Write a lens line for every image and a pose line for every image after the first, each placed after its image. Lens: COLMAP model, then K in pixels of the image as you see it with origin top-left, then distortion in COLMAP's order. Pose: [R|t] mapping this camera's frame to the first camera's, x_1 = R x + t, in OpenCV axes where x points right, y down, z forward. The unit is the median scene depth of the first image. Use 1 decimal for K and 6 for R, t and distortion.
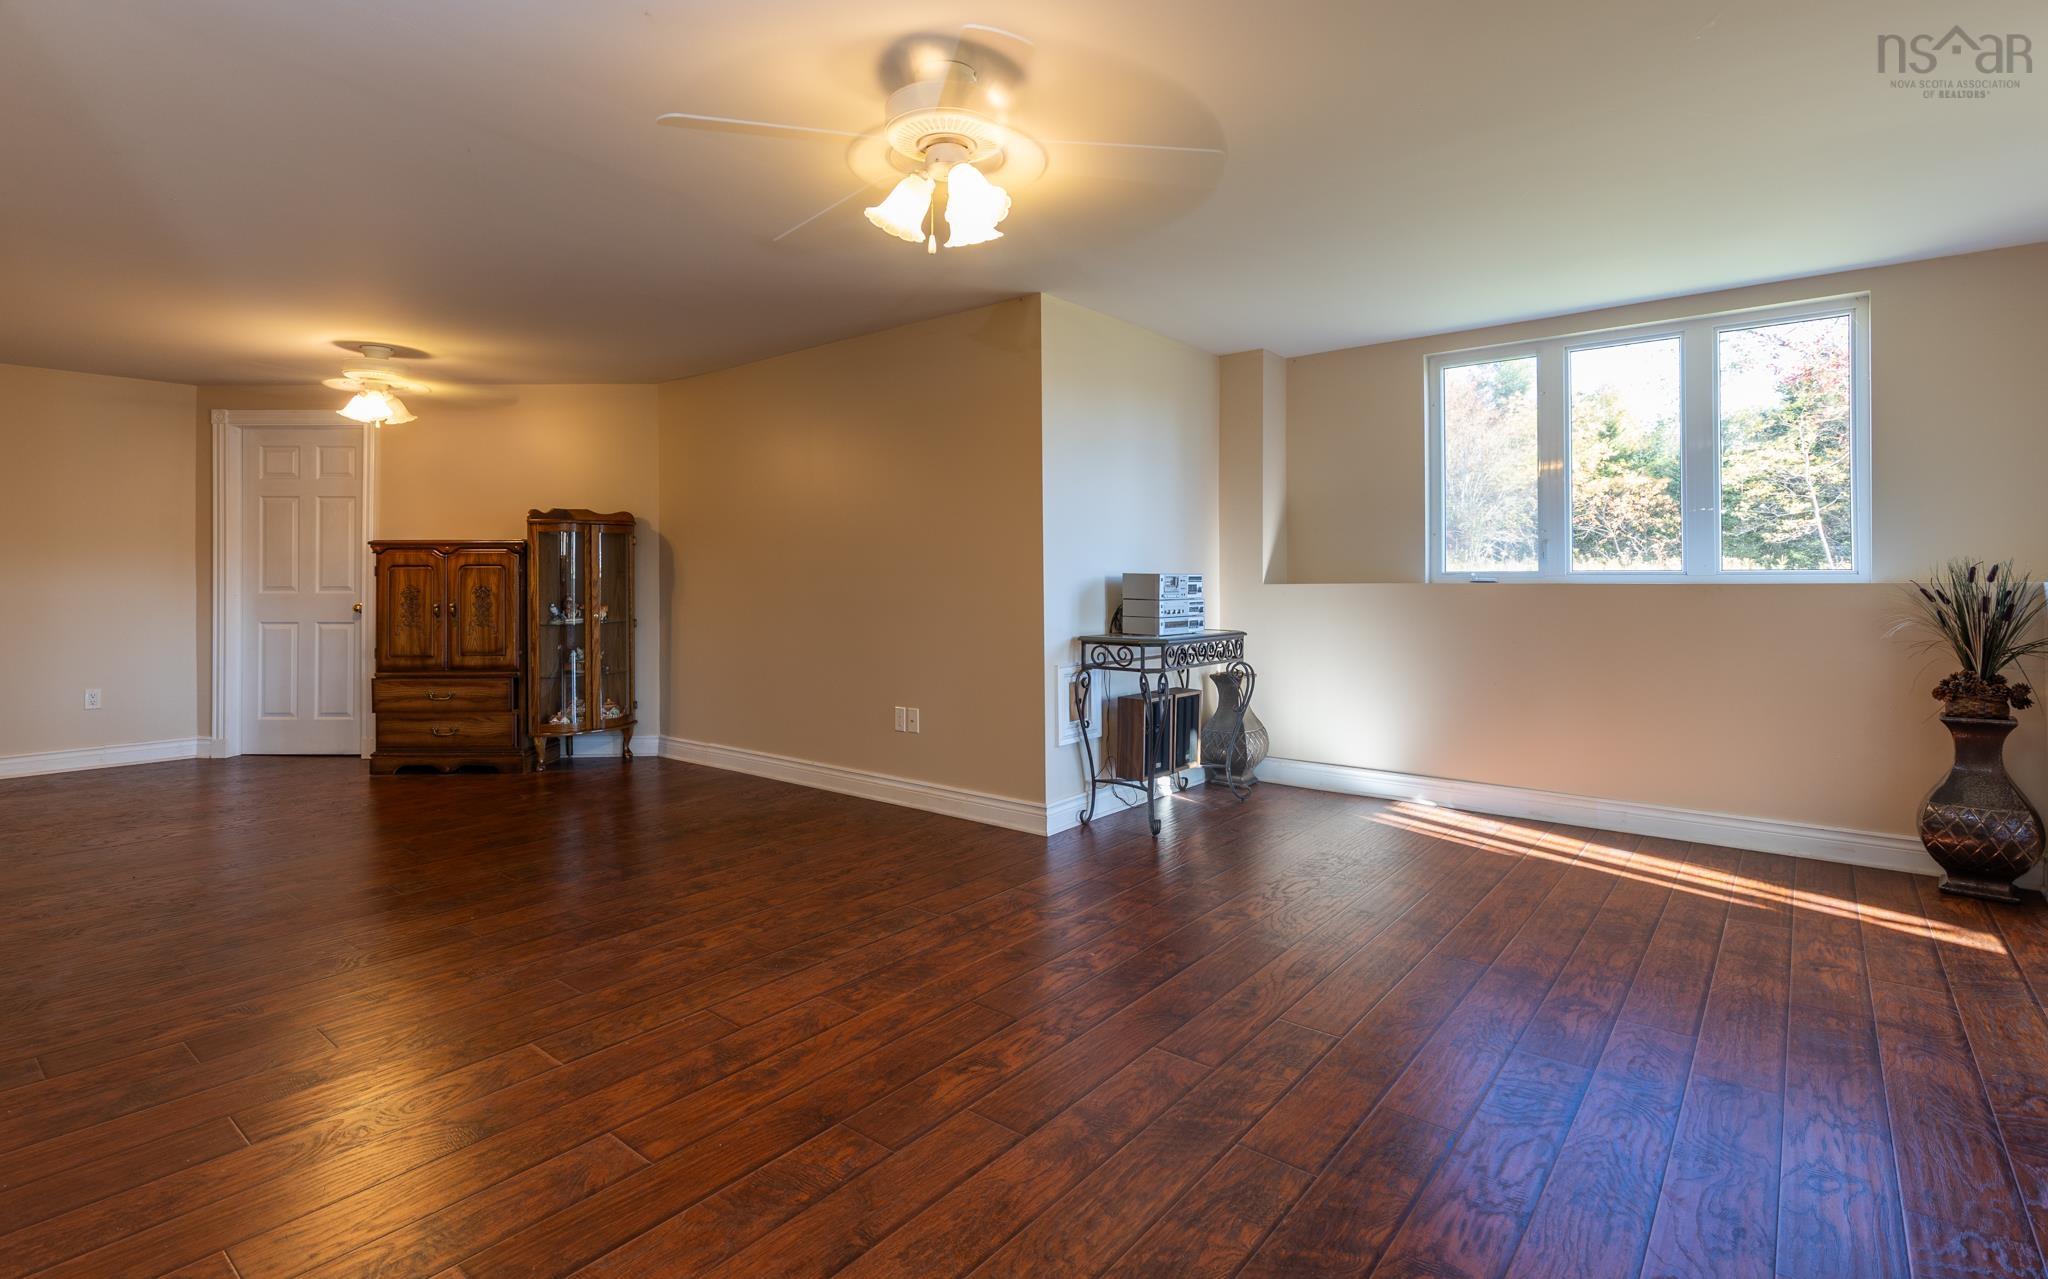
lens RADIAL K [[978.4, 0, 1057.2], [0, 978.4, 567.1], [0, 0, 1]] dist [0.003456, -0.001850]
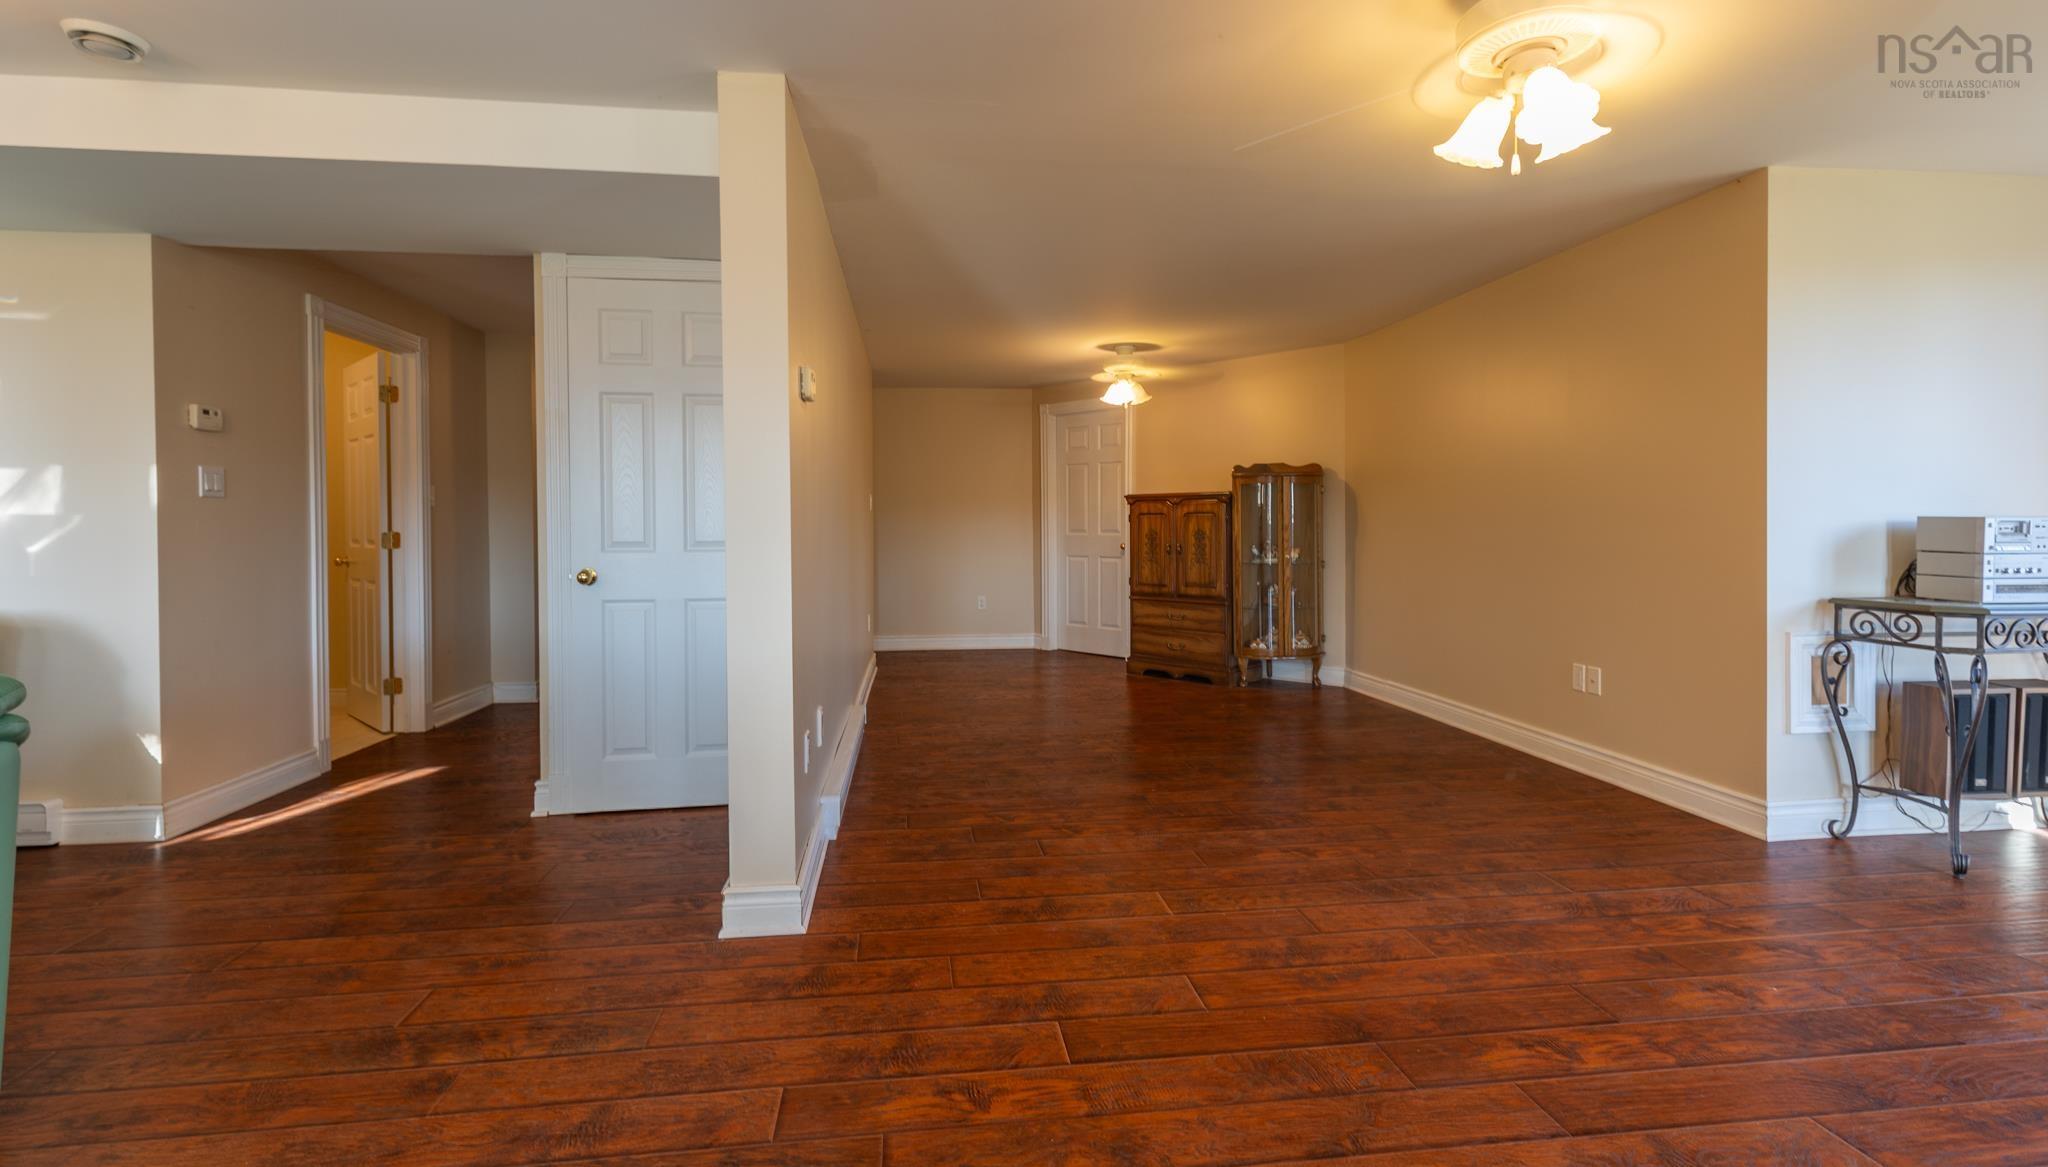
lens RADIAL K [[930.1, 0, 1007.4], [0, 930.1, 541.4], [0, 0, 1]] dist [0.000827, -0.000099]
pose [[0.708039, 0.013005, -0.706054, 0.077544], [0.008796, 0.999590, 0.027233, -0.000313], [0.706119, -0.025493, 0.707635, 0.011113]]
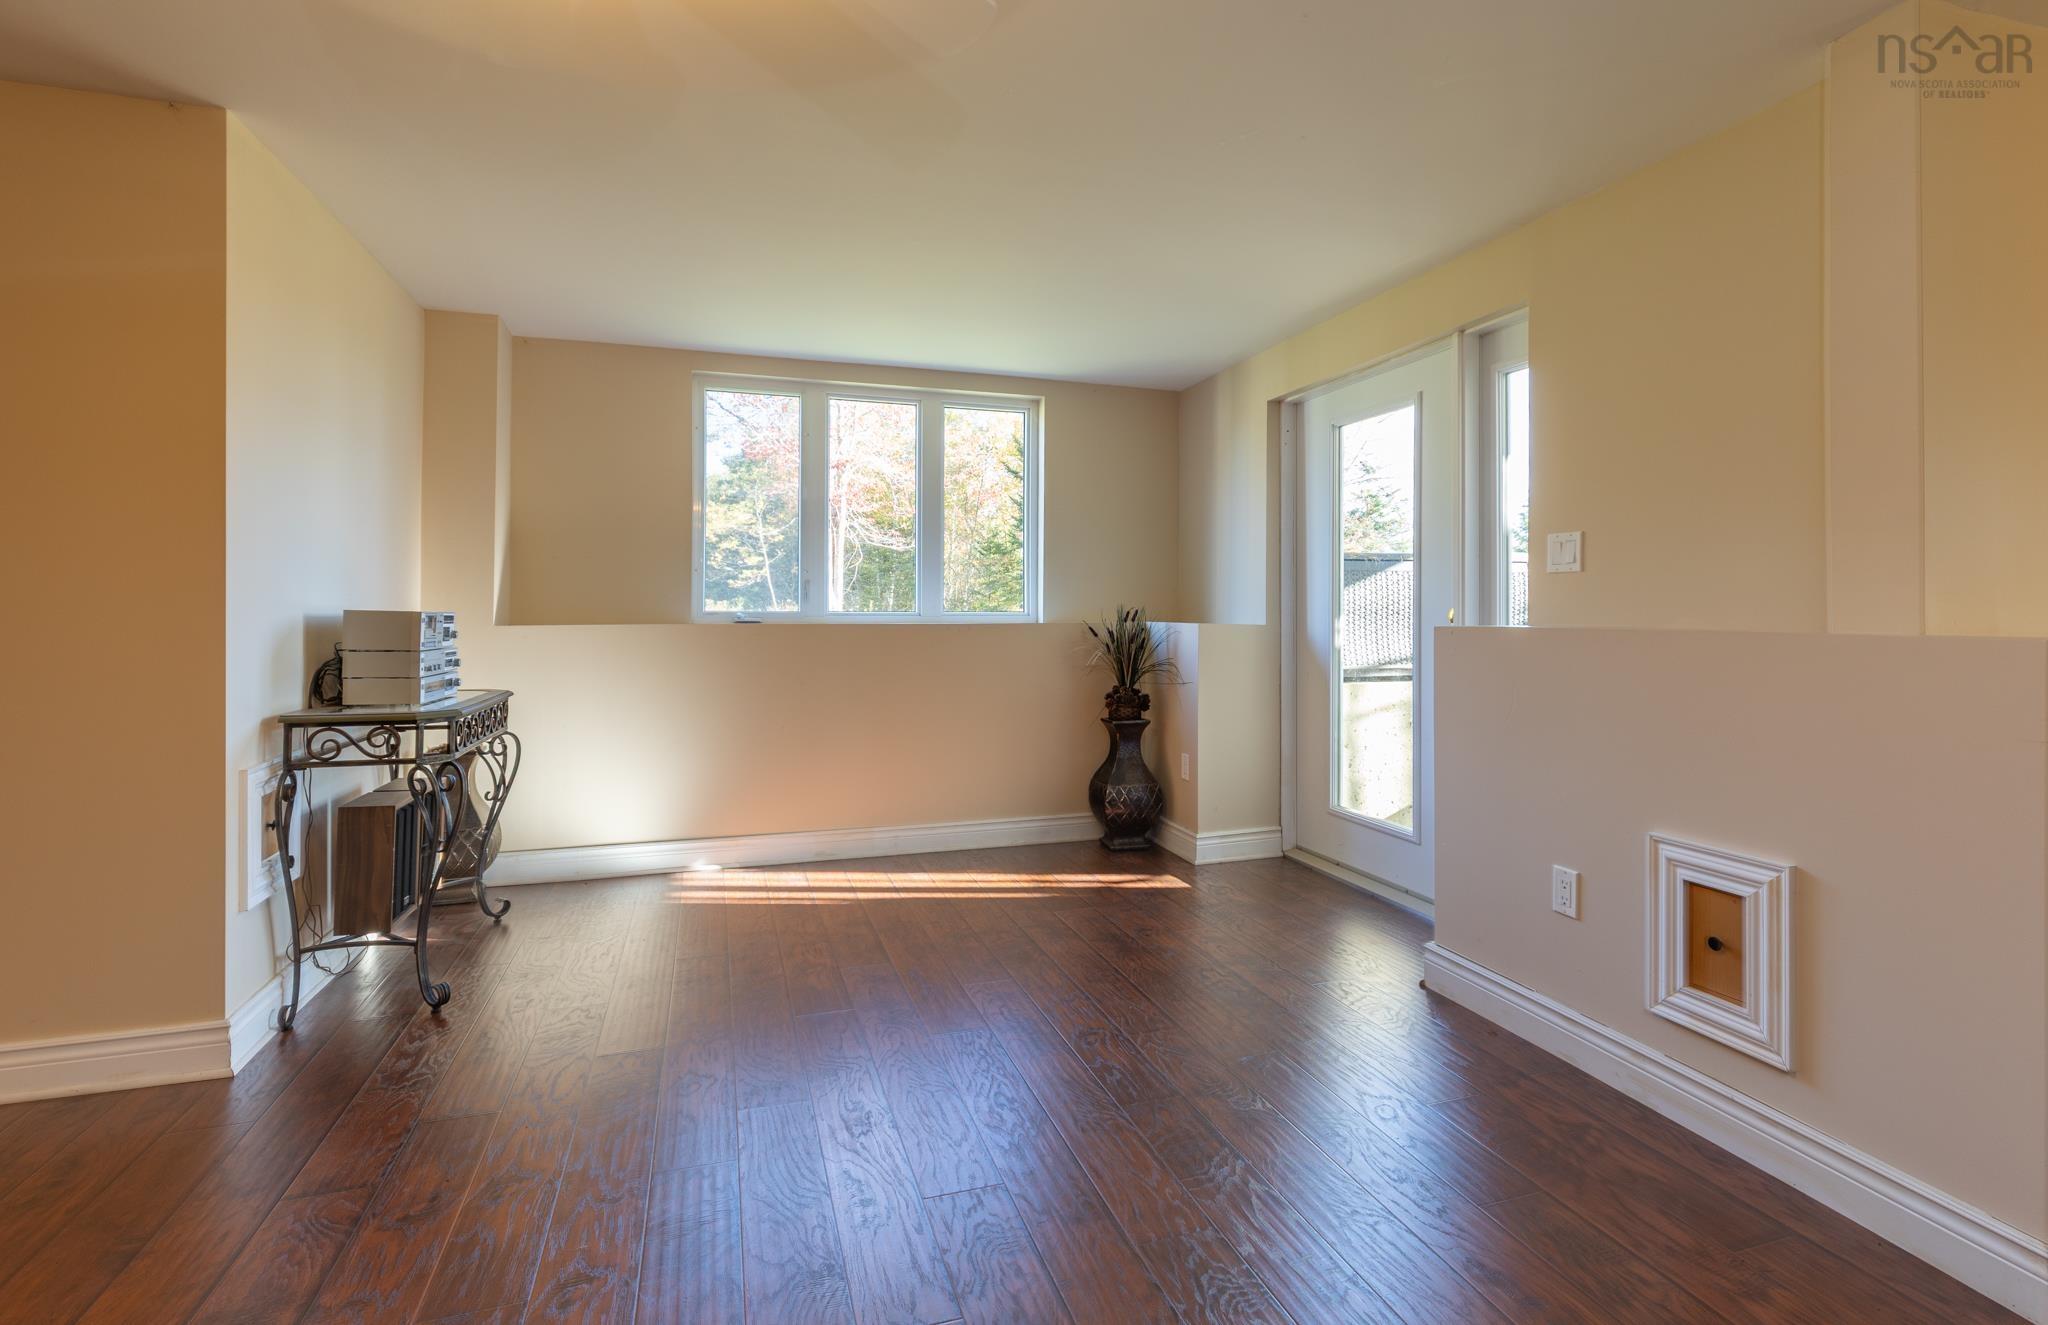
lens RADIAL K [[939.7, 0, 1063.1], [0, 939.7, 606.1], [0, 0, 1]] dist [-0.001477, -0.000657]
pose [[0.560795, 0.011494, 0.827875, -0.175601], [-0.011450, 0.999916, -0.006127, 0.001746], [-0.827876, -0.006043, 0.560879, 0.273783]]
